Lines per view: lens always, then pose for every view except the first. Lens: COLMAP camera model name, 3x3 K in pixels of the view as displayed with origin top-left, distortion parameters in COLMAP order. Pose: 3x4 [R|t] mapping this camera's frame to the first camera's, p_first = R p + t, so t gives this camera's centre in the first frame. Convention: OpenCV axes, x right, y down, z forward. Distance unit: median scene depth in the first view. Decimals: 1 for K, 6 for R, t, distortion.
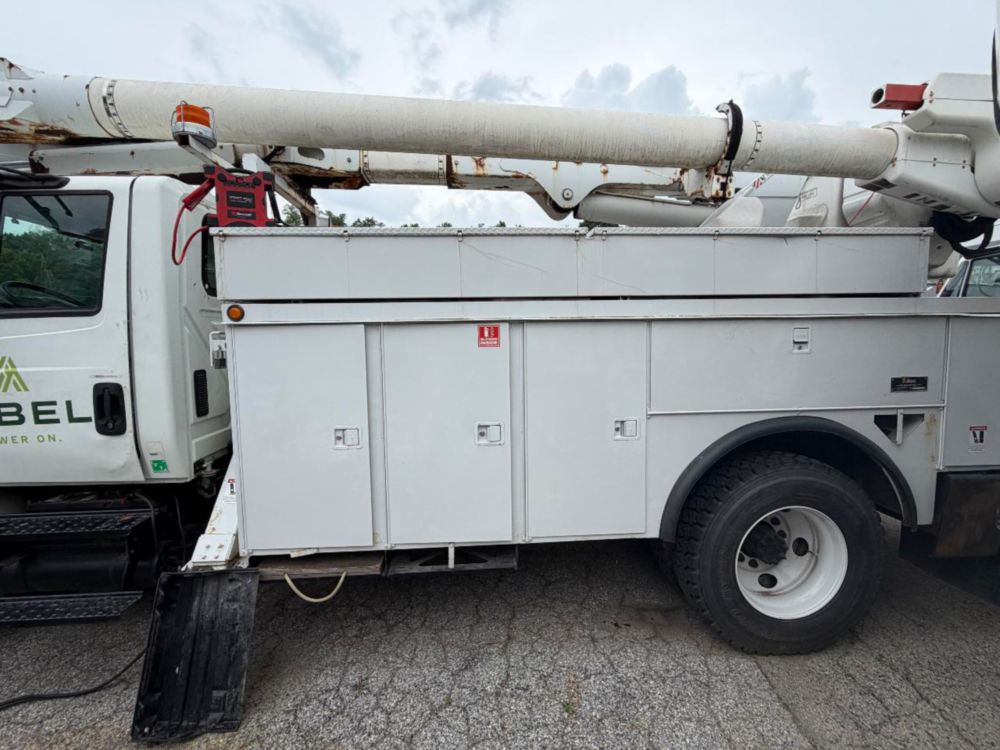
lens RADIAL K [[447.1, 0, 500.5], [0, 447.1, 374.6], [0, 0, 1]] dist [0.001684, -0.000439]
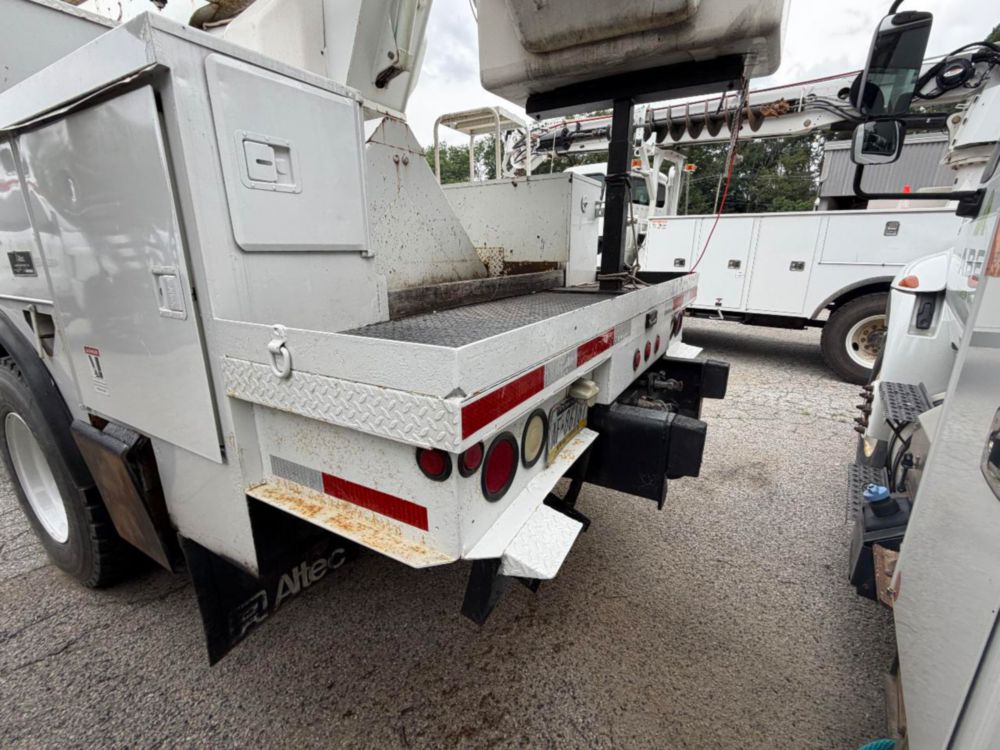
lens RADIAL K [[447.1, 0, 499.3], [0, 447.1, 375.1], [0, 0, 1]] dist [0.001684, -0.000439]
pose [[0.821894, 0.162115, -0.546085, 1.781520], [-0.050745, 0.975674, 0.213271, 0.005831], [0.567376, -0.147575, 0.810128, 0.832375]]
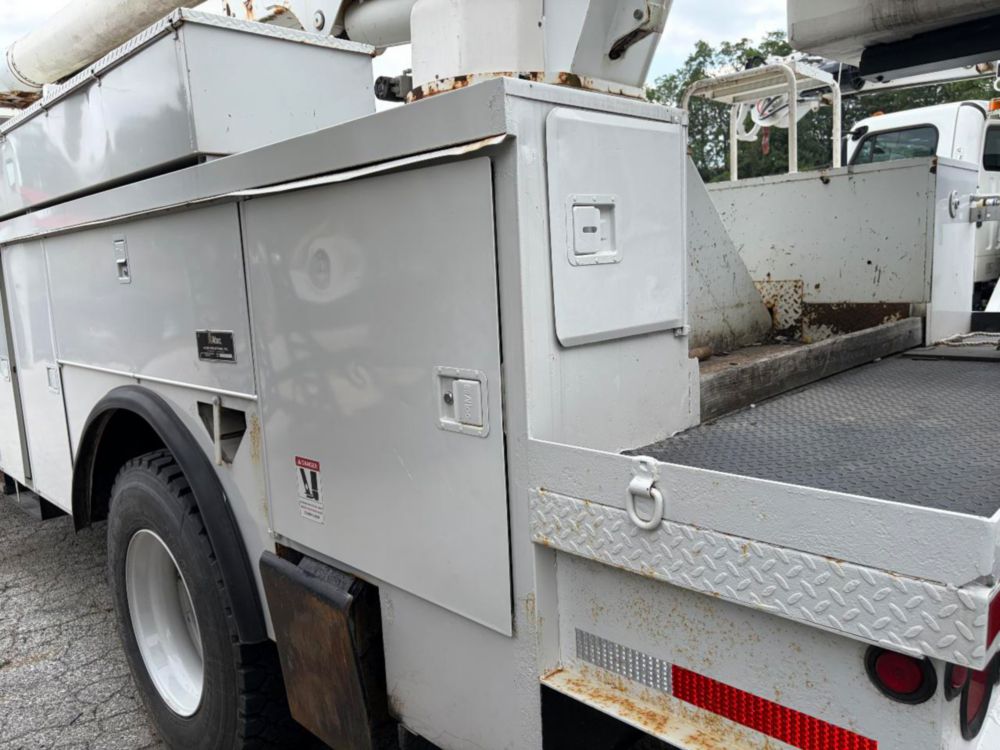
lens RADIAL K [[761.6, 0, 503.0], [0, 761.6, 379.2], [0, 0, 1]] dist [0.043043, -0.051089]
pose [[0.654997, 0.097196, -0.749354, 1.713038], [-0.019067, 0.993503, 0.112198, -0.041995], [0.755391, -0.059202, 0.652595, 0.674931]]
